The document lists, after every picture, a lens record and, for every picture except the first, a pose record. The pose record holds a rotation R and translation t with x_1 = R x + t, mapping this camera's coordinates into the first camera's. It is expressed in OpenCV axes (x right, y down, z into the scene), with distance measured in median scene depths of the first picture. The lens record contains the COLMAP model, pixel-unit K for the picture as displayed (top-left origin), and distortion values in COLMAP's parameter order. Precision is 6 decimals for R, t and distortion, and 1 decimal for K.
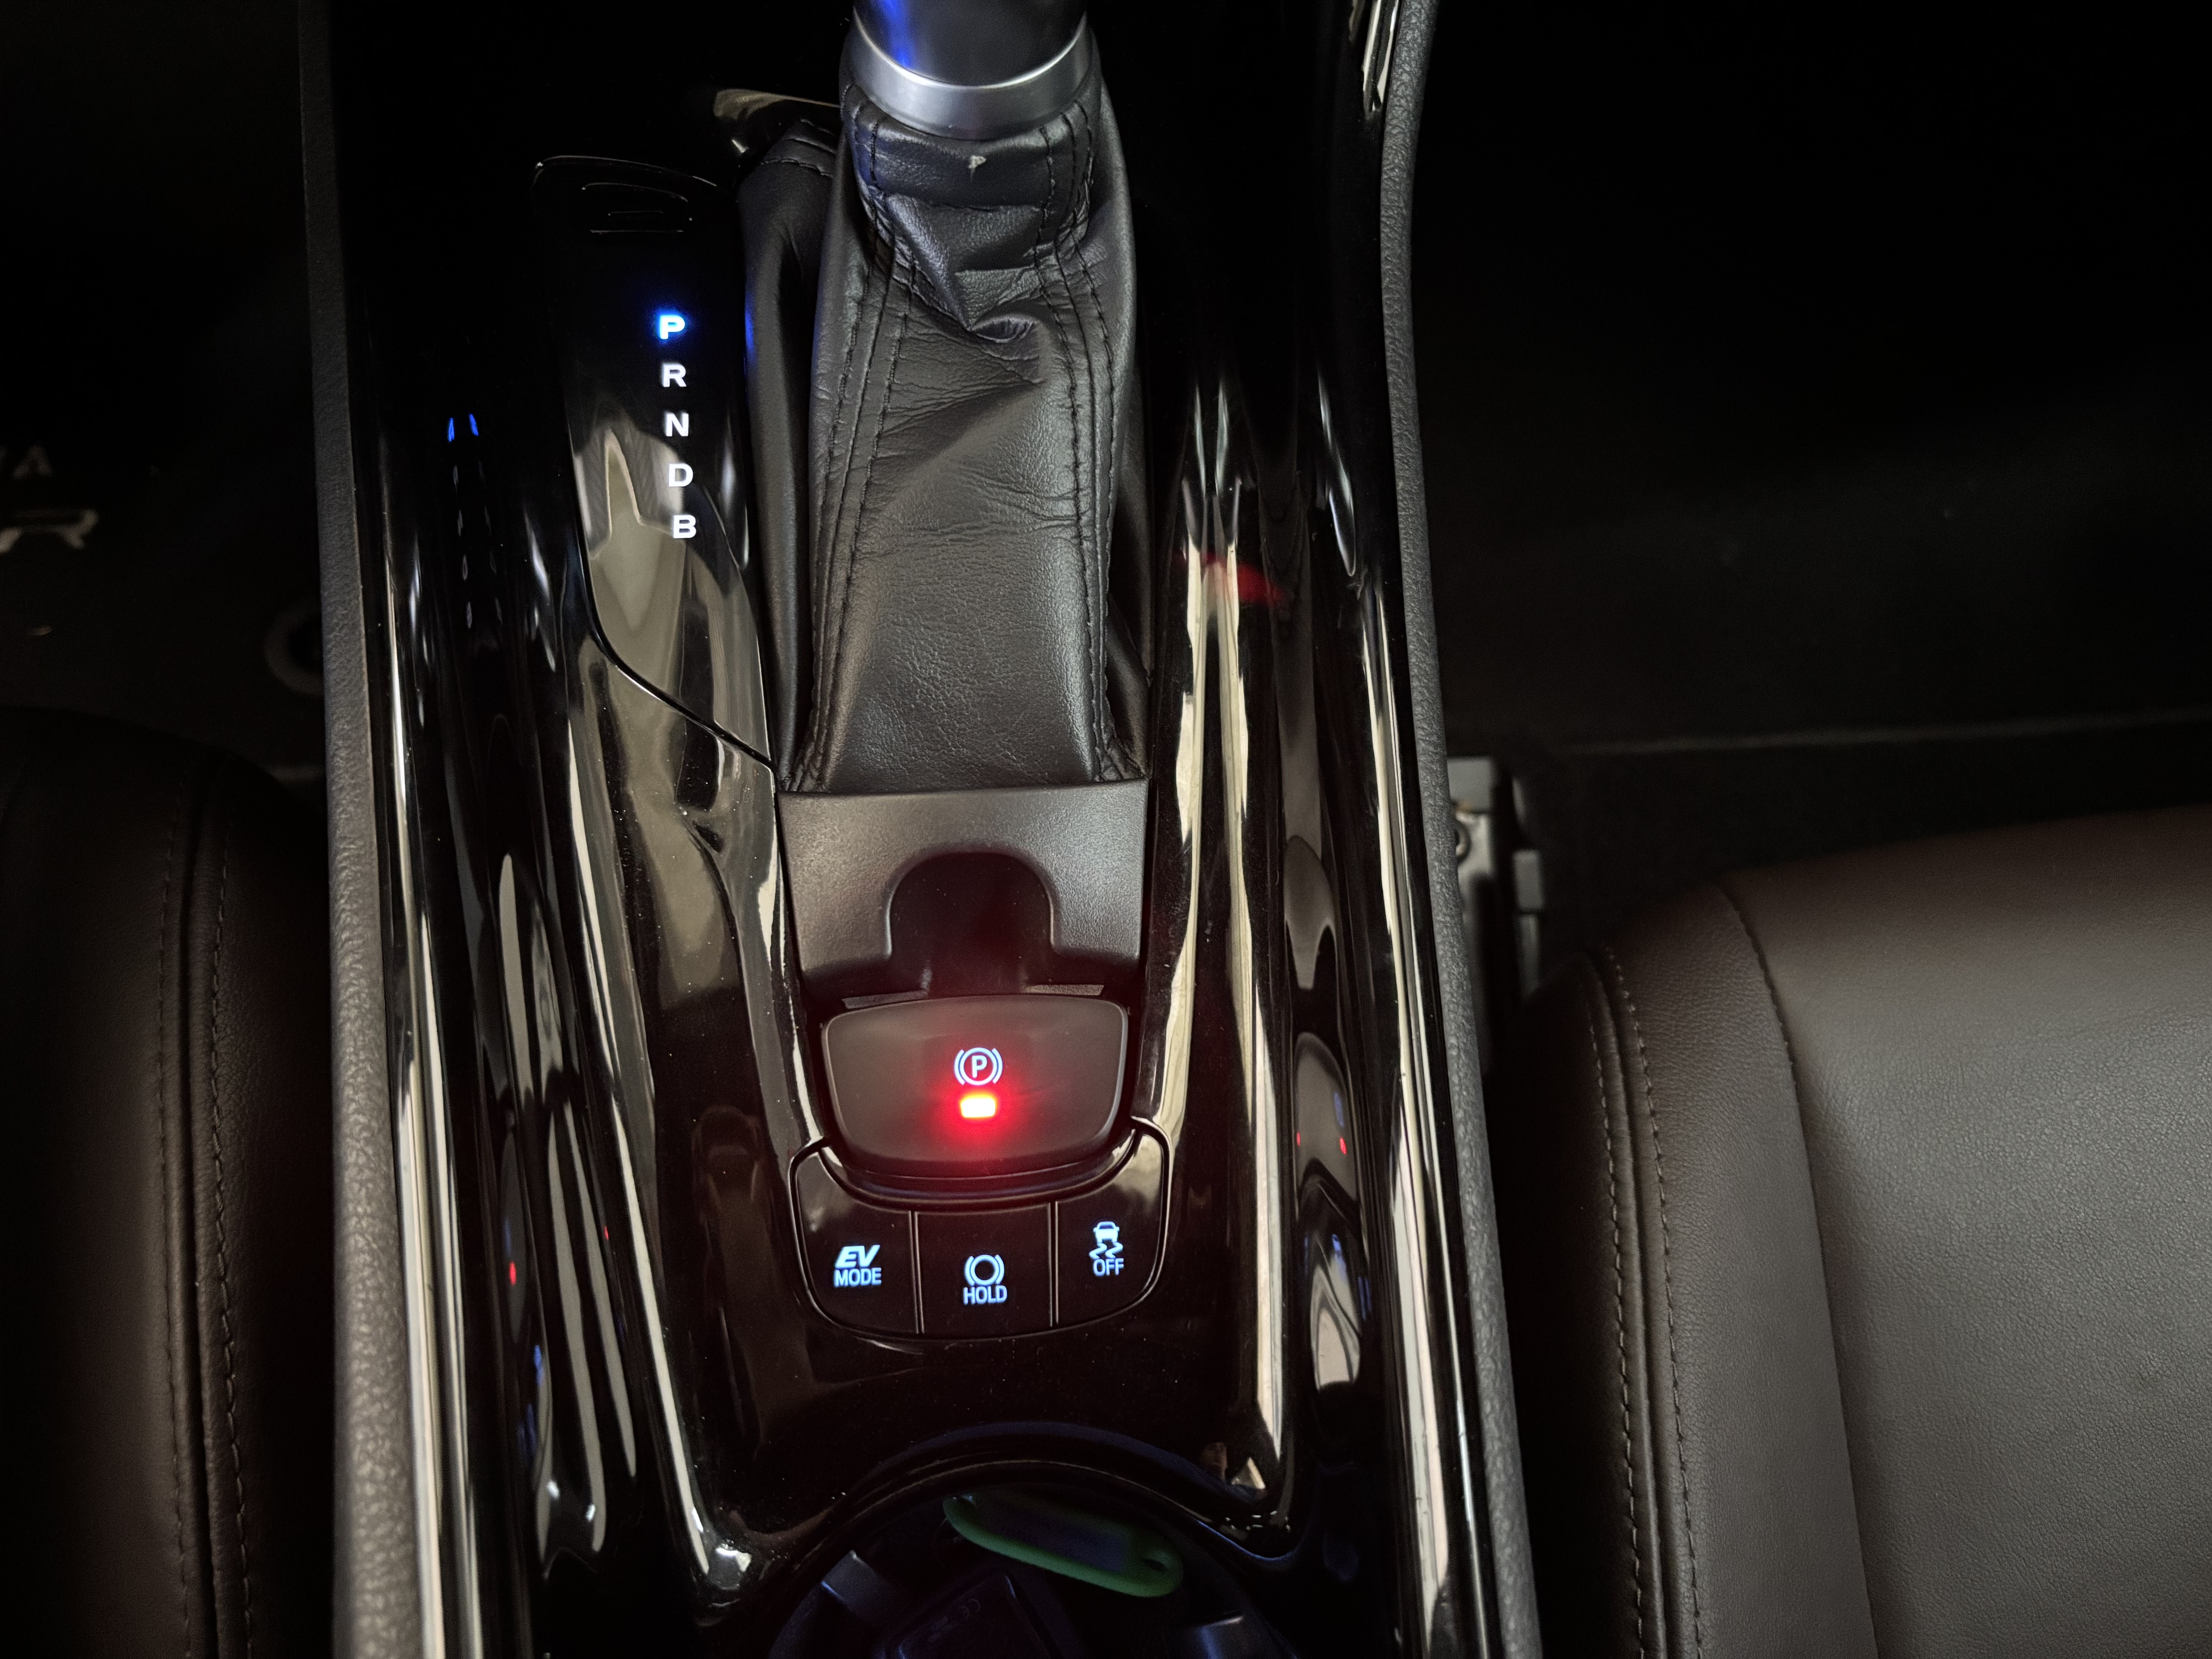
lens RADIAL K [[1658.9, 0, 1056.1], [0, 1658.9, 829.7], [0, 0, 1]] dist [0.068055, -0.123960]
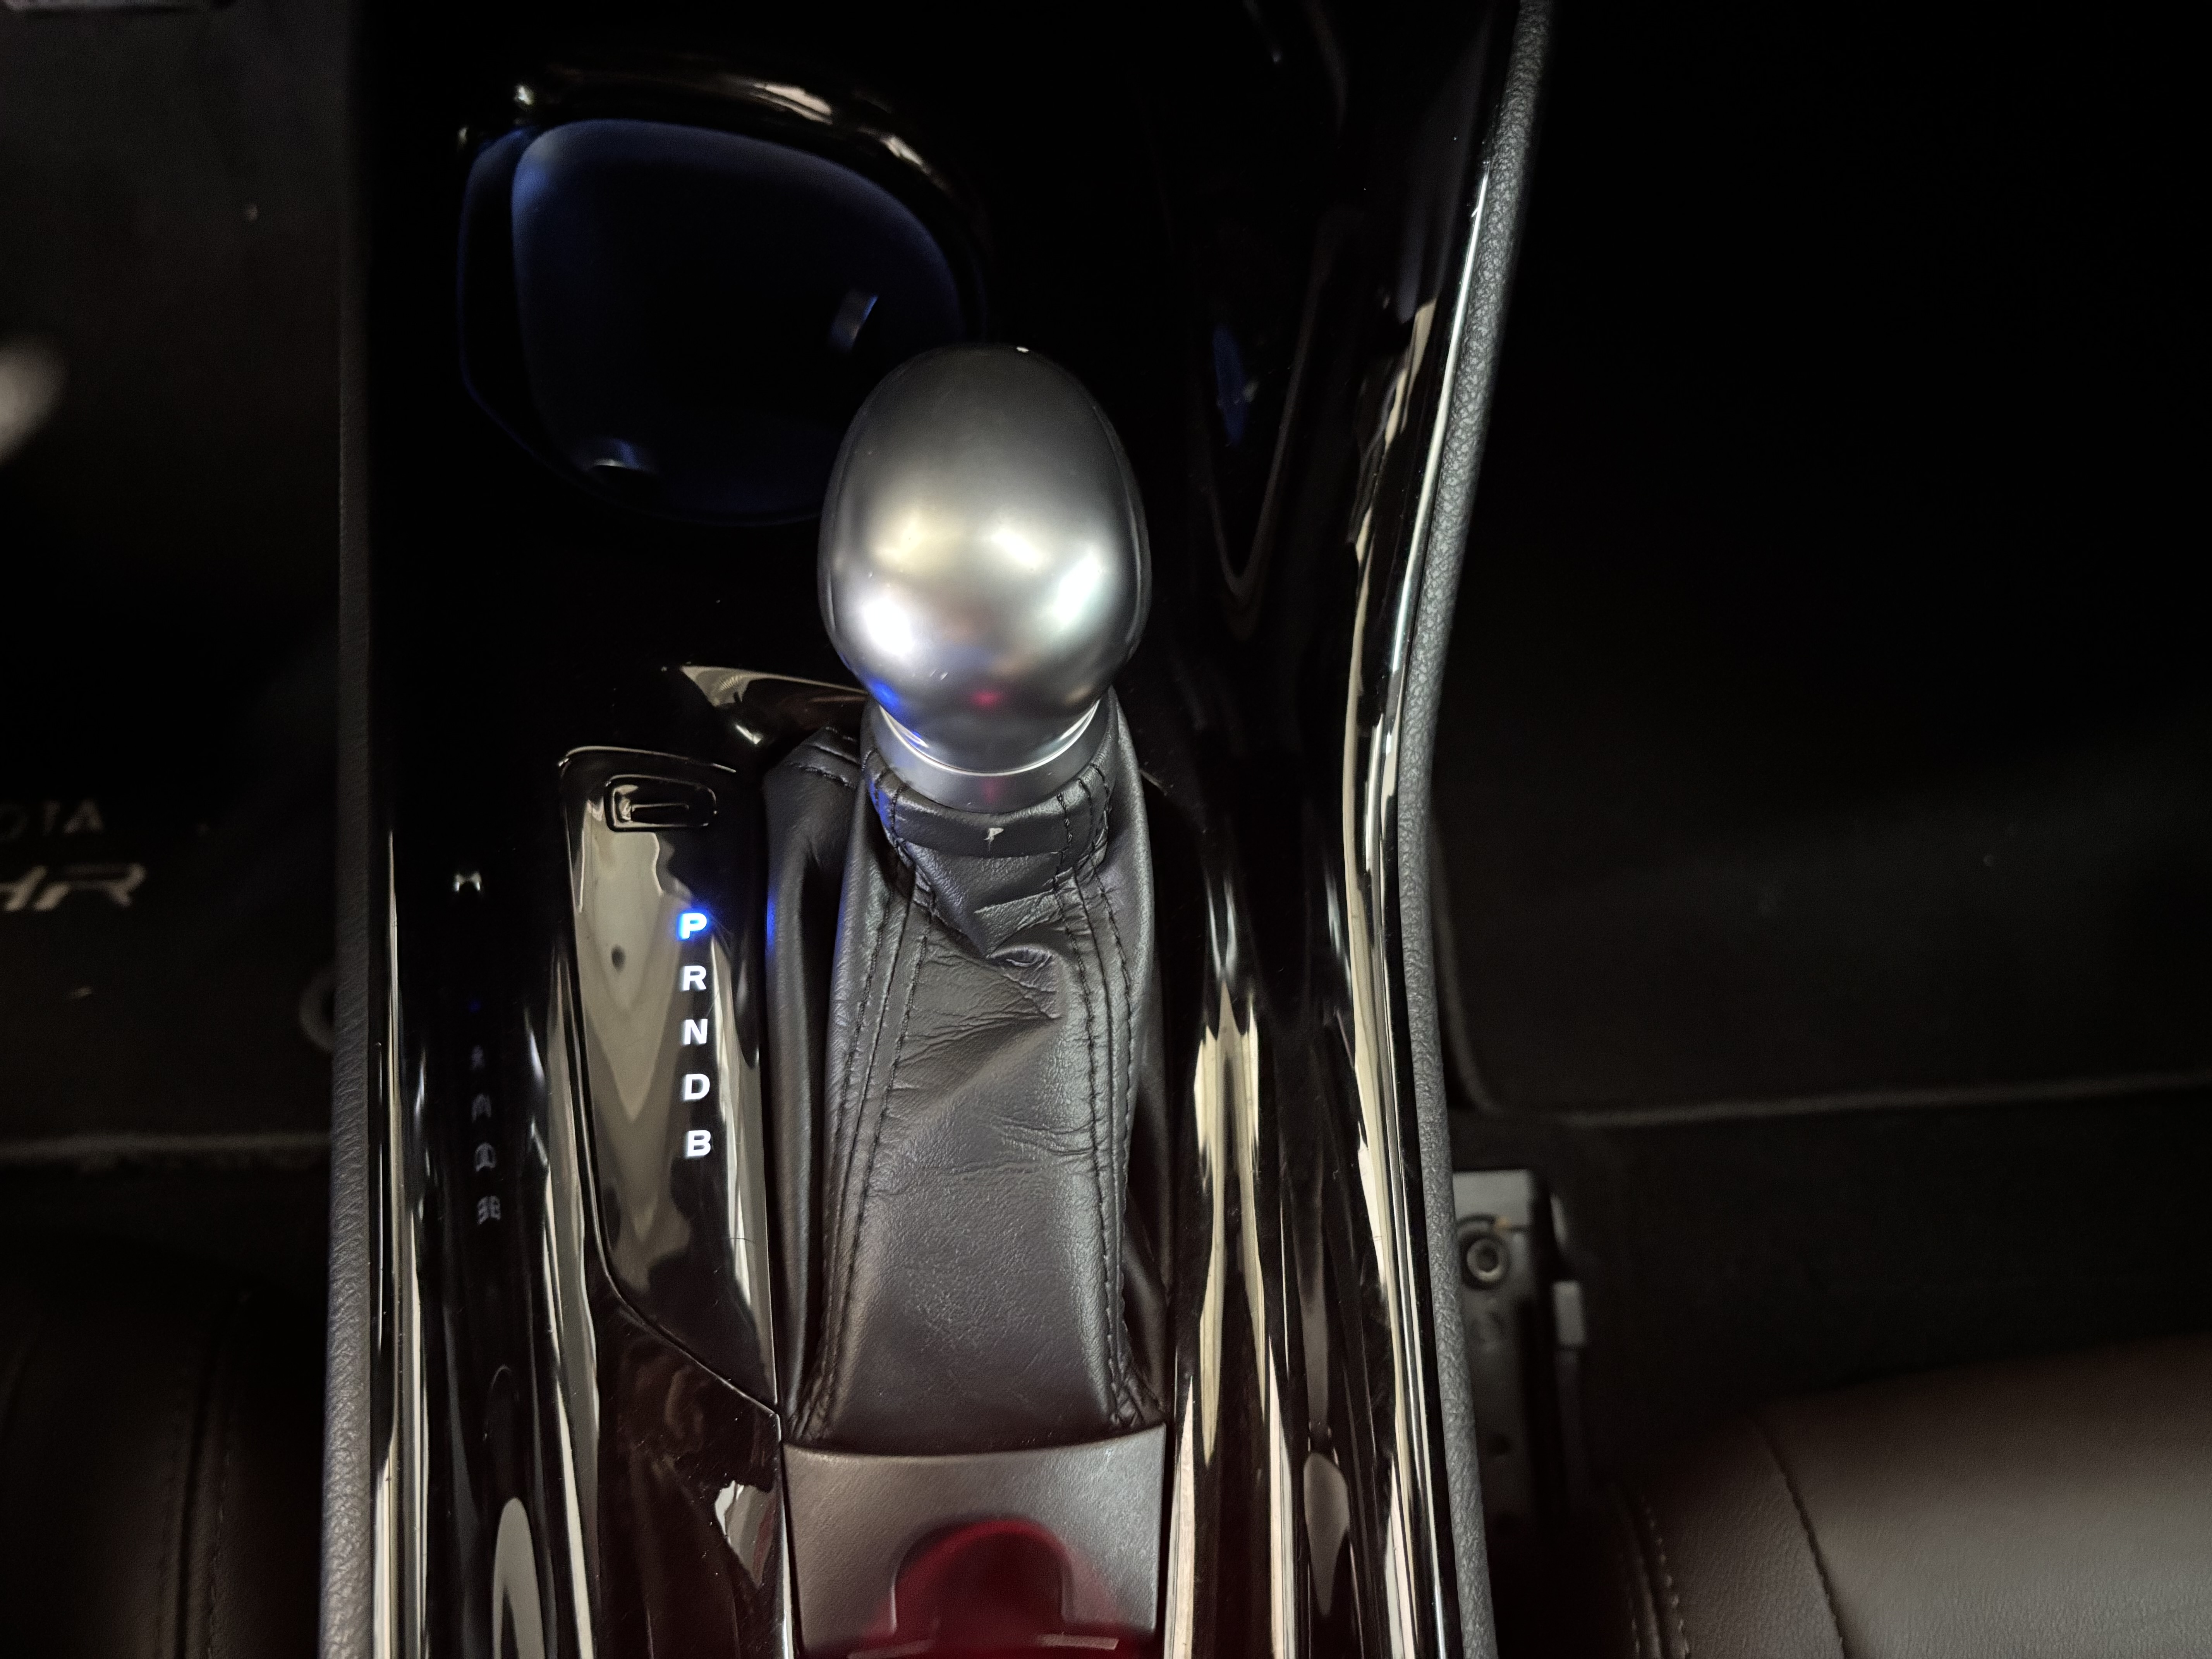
lens RADIAL K [[1681.3, 0, 1049.4], [0, 1681.3, 821.6], [0, 0, 1]] dist [-0.005177, -0.003591]
pose [[0.999603, 0.006552, -0.027421, 0.012482], [-0.009328, 0.994702, -0.102380, -0.276722], [0.026605, 0.102595, 0.994367, -0.009959]]
